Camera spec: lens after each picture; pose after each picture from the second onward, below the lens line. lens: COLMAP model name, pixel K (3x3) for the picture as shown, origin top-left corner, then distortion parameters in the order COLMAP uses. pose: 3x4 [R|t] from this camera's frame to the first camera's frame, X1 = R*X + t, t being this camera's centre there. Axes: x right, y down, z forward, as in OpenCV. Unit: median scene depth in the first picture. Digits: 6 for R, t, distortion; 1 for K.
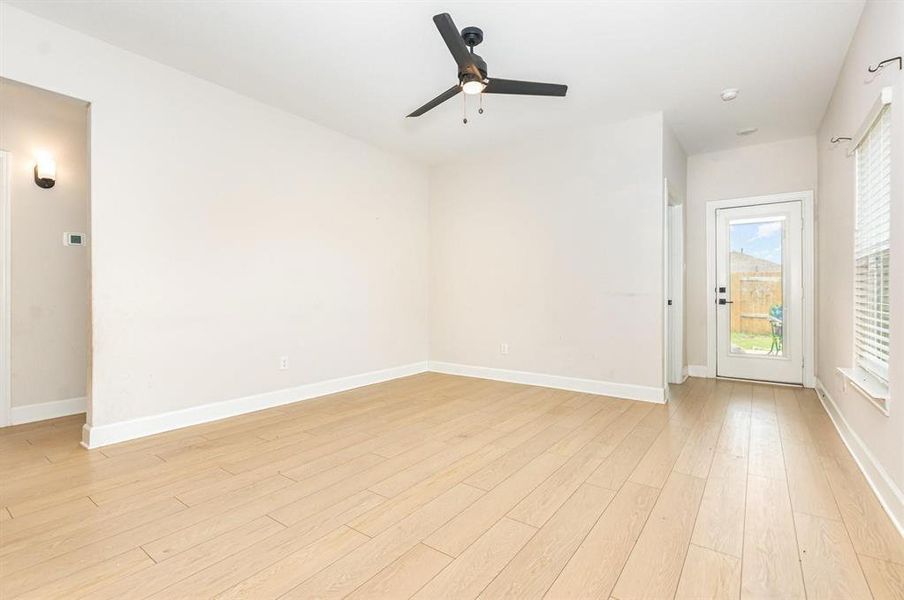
lens RADIAL K [[419.3, 0, 461.6], [0, 419.3, 305.4], [0, 0, 1]] dist [0.035360, -0.000346]
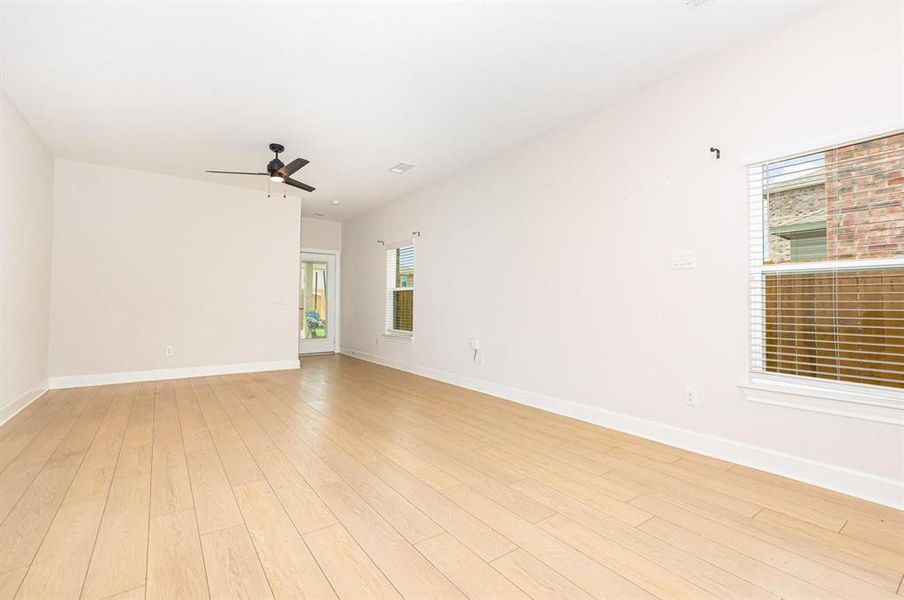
lens RADIAL K [[419.3, 0, 461.6], [0, 419.3, 305.4], [0, 0, 1]] dist [0.035360, -0.000346]
pose [[0.312670, 0.005238, 0.949847, -0.838873], [0.014730, 0.999838, -0.010362, 0.006900], [-0.949748, 0.017231, 0.312542, -0.119084]]
